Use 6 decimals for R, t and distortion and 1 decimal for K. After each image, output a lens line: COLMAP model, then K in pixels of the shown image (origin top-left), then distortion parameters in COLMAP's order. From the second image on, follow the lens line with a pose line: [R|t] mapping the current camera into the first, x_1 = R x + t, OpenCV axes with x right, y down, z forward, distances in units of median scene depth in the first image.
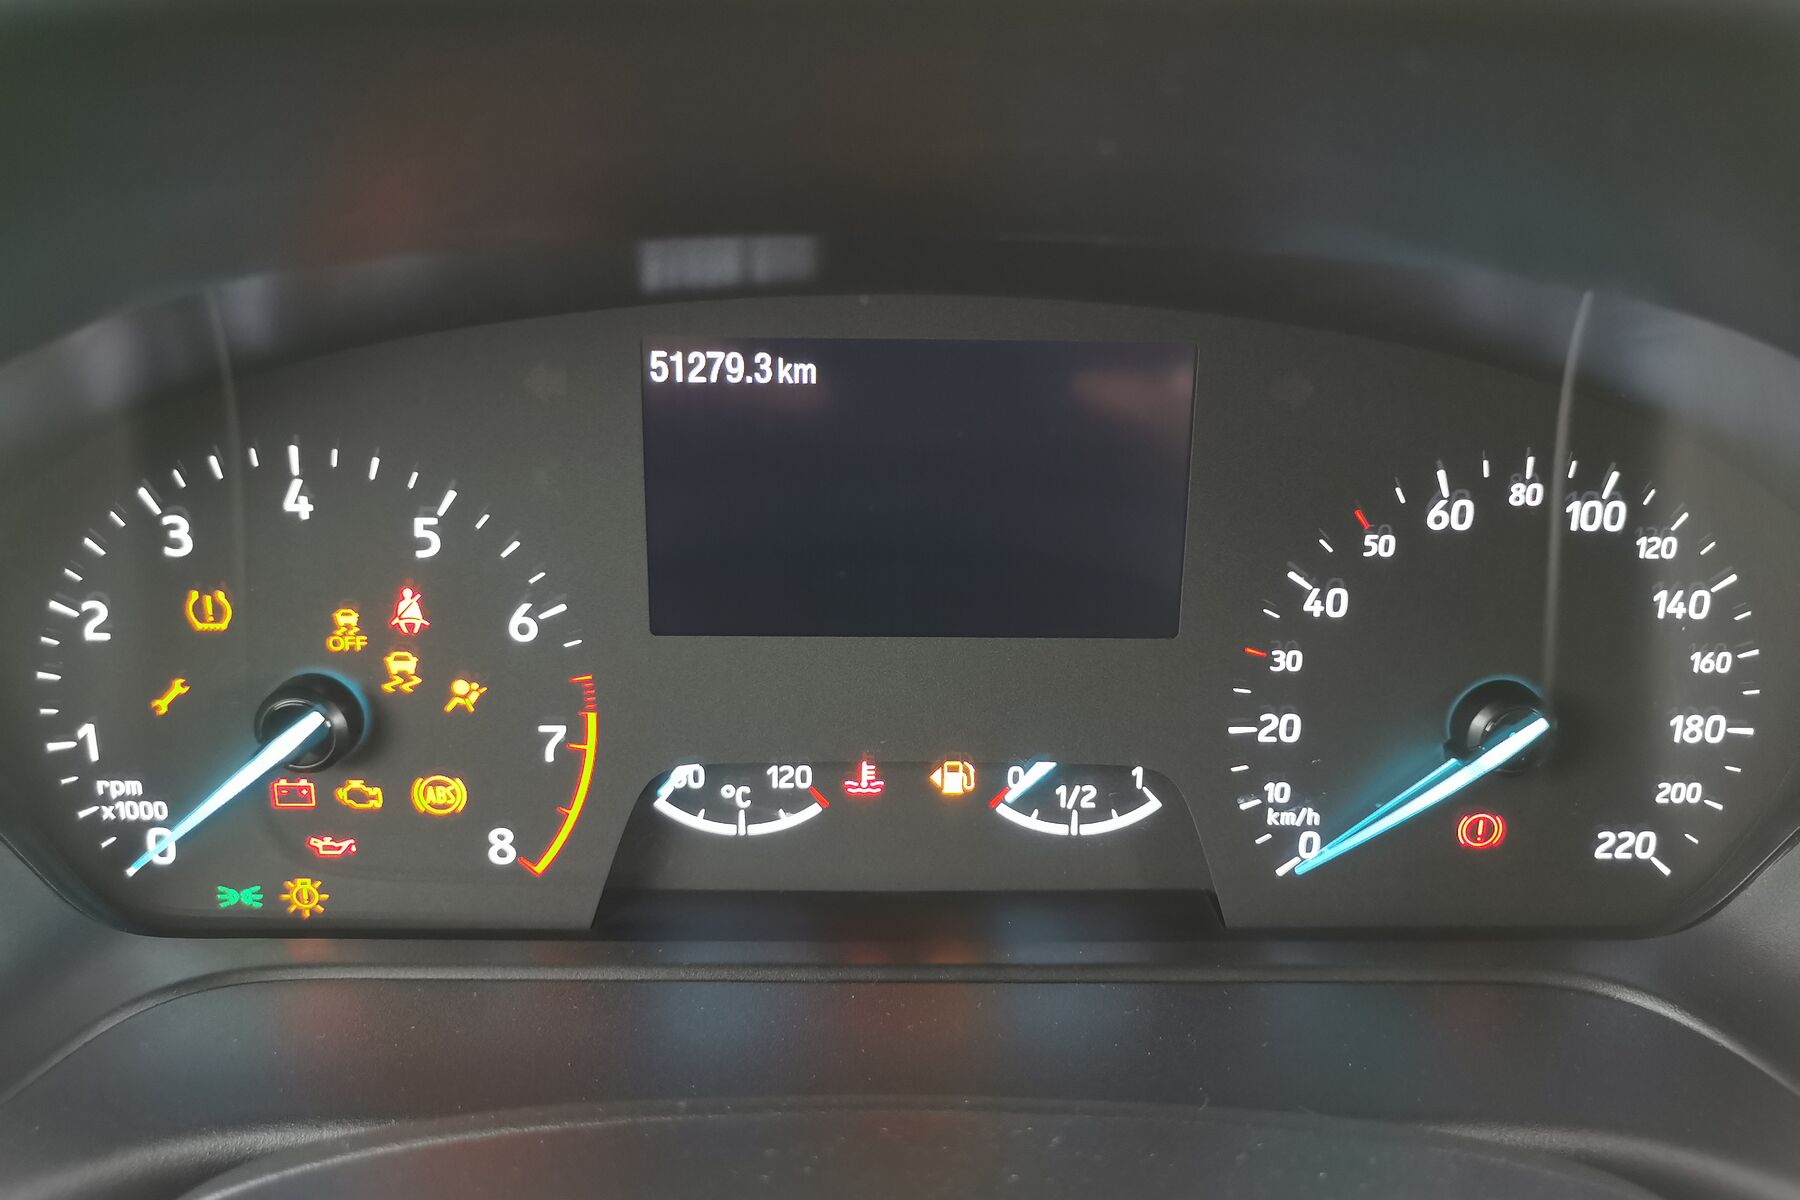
lens RADIAL K [[1439.6, 0, 900.0], [0, 1439.6, 600.0], [0, 0, 1]] dist [0.004020, -0.010255]
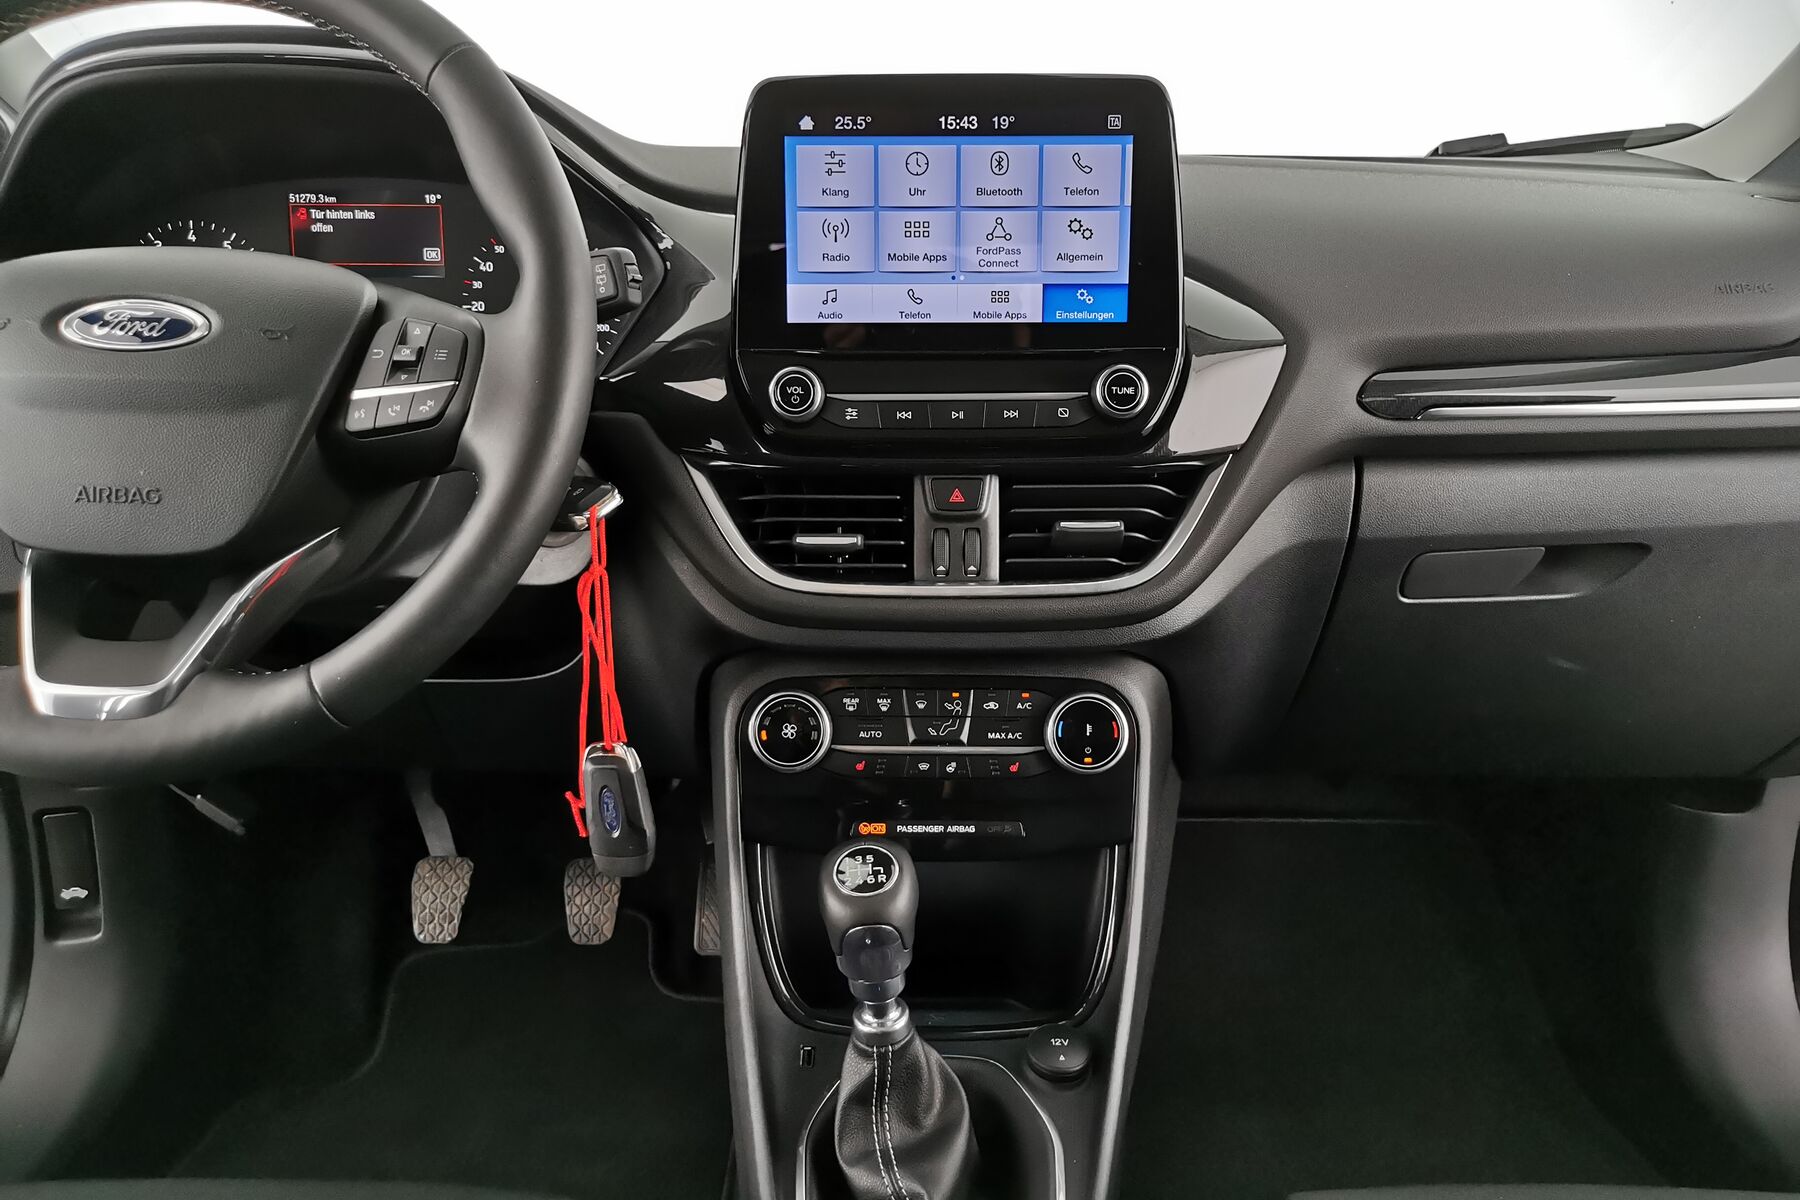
lens RADIAL K [[1411.0, 0, 900.0], [0, 1411.0, 600.0], [0, 0, 1]] dist [0.033514, -0.034535]
pose [[0.999525, -0.007833, -0.029800, 1.376030], [0.004429, 0.993627, -0.112634, 1.178635], [0.030492, 0.112449, 0.993190, -2.250766]]
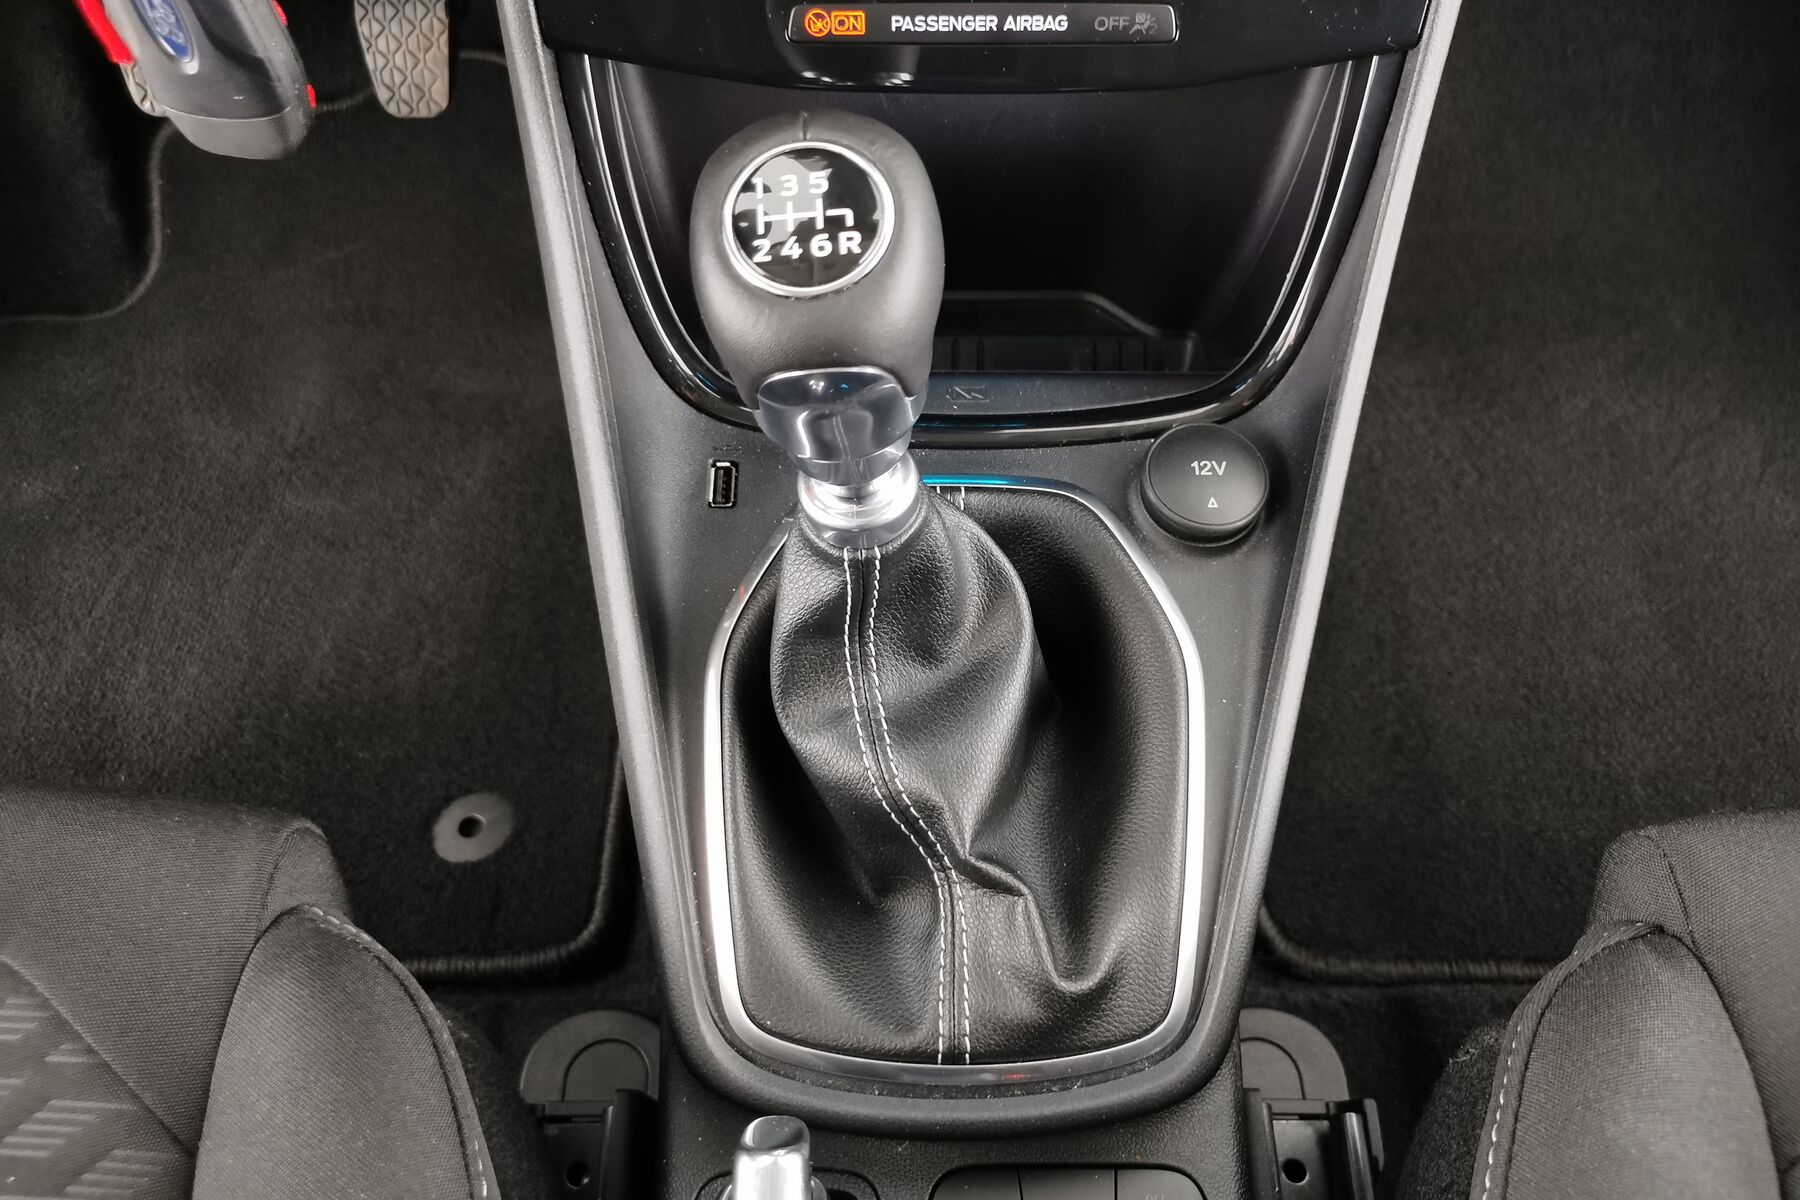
lens RADIAL K [[1439.6, 0, 900.0], [0, 1439.6, 600.0], [0, 0, 1]] dist [0.004020, -0.010255]
pose [[0.999505, 0.010381, -0.029711, 1.328637], [0.006463, 0.856224, 0.516564, 1.085439], [0.030802, -0.516500, 0.855733, -0.580080]]
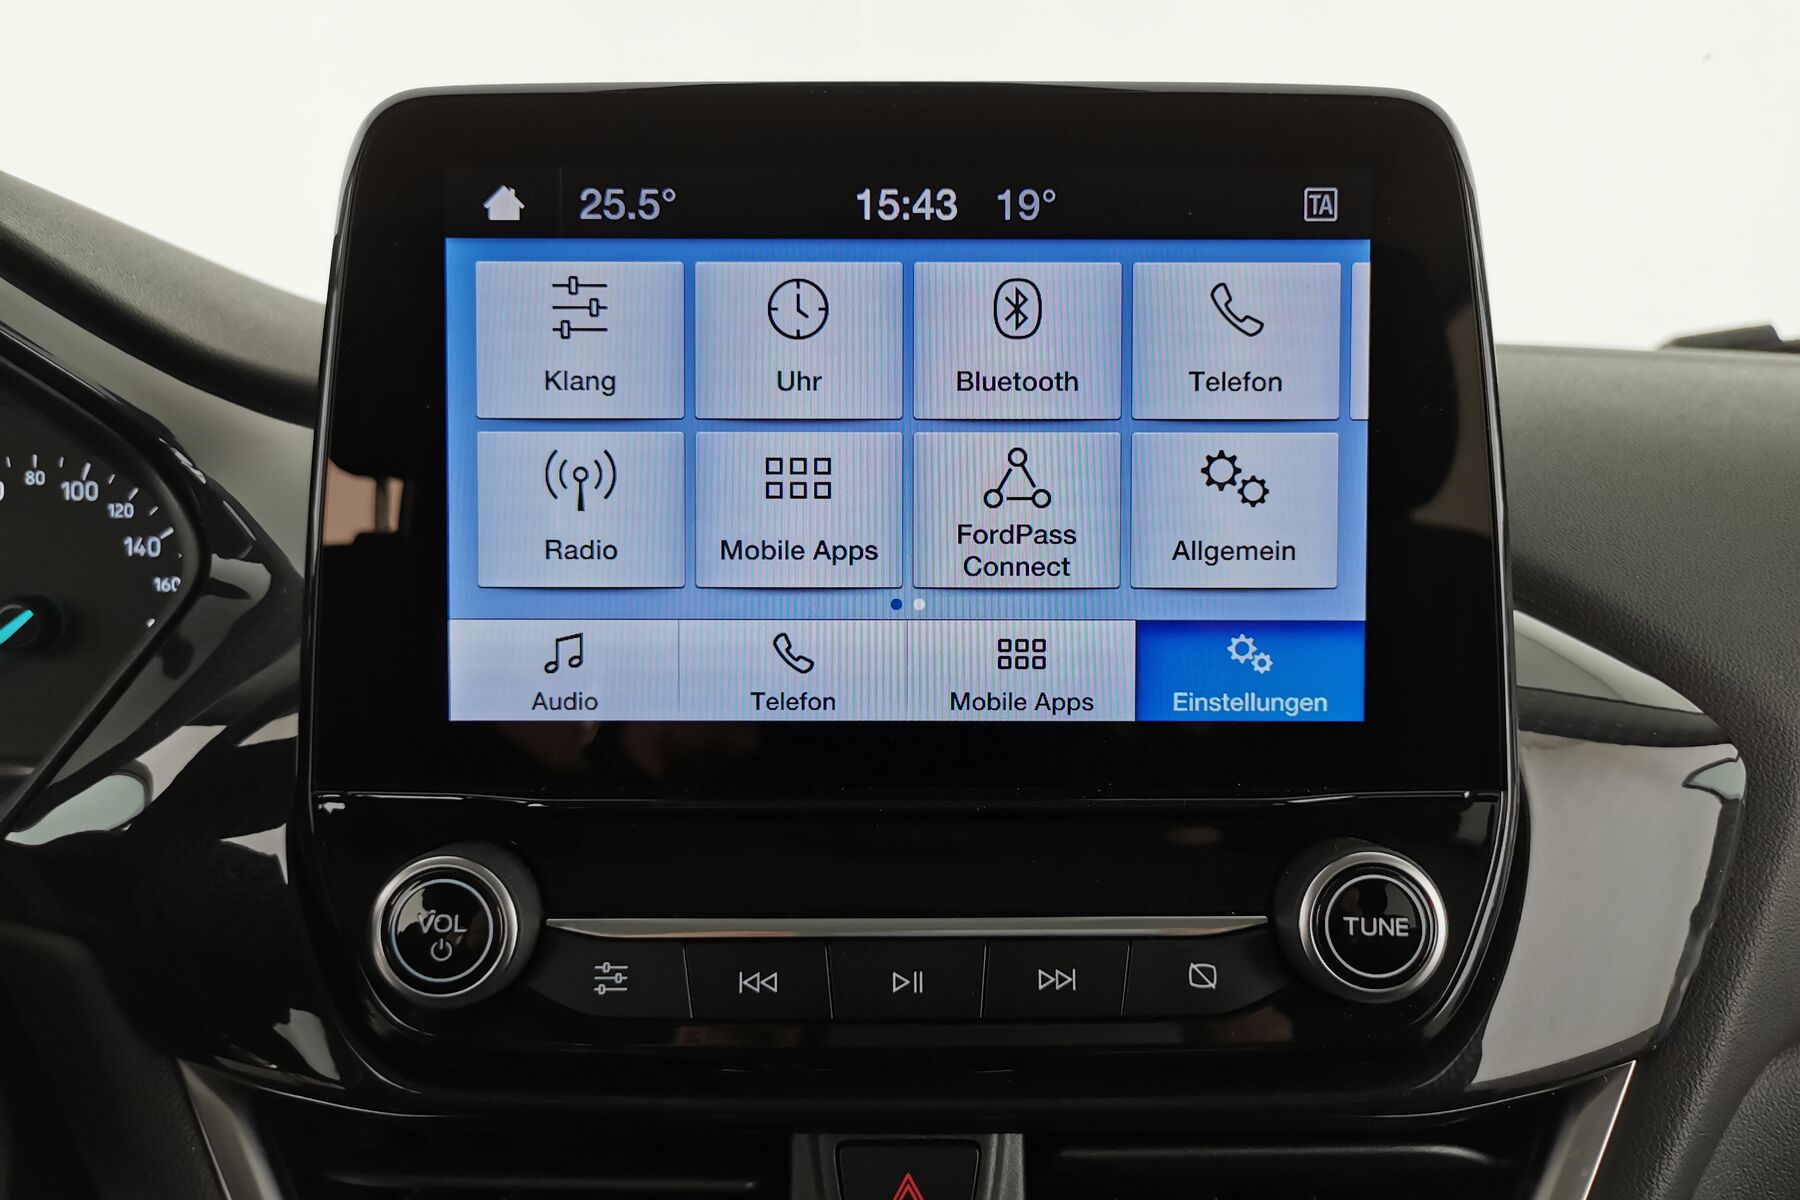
lens RADIAL K [[1439.6, 0, 900.0], [0, 1439.6, 600.0], [0, 0, 1]] dist [0.004020, -0.010255]
pose [[0.999645, -0.010335, -0.024565, 1.433472], [0.003483, 0.964503, -0.264048, 0.491842], [0.026422, 0.263869, 0.964197, -0.525433]]
